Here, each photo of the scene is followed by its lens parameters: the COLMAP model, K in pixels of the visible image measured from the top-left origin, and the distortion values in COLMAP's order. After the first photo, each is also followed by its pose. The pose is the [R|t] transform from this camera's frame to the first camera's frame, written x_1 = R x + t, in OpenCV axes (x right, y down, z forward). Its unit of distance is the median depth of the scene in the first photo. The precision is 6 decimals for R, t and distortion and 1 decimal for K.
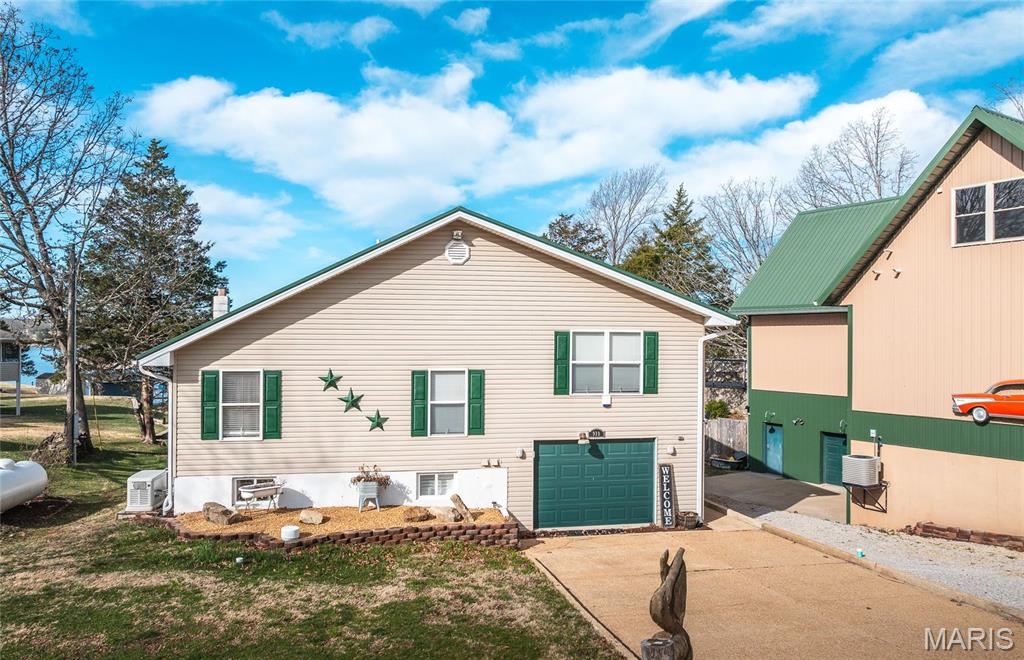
lens RADIAL K [[846.4, 0, 487.0], [0, 846.4, 341.6], [0, 0, 1]] dist [-0.047860, -0.001321]
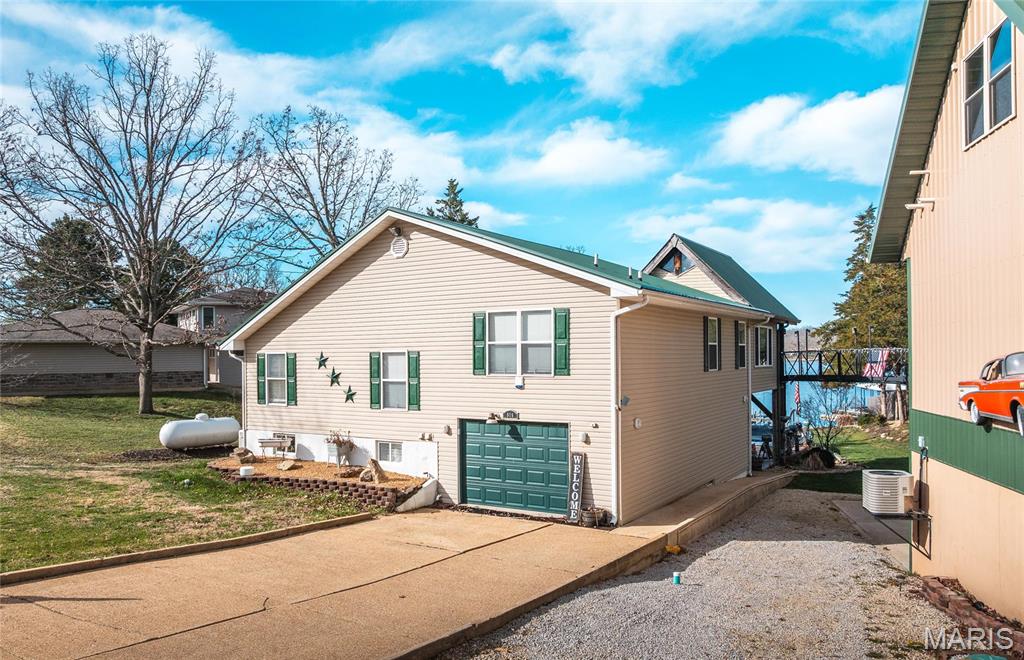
lens RADIAL K [[846.4, 0, 541.8], [0, 846.4, 366.3], [0, 0, 1]] dist [-0.047860, -0.001321]
pose [[0.677198, -0.006719, -0.735770, 0.886414], [0.008714, 0.999961, -0.001111, 0.054098], [0.735749, -0.005659, 0.677230, 0.361878]]
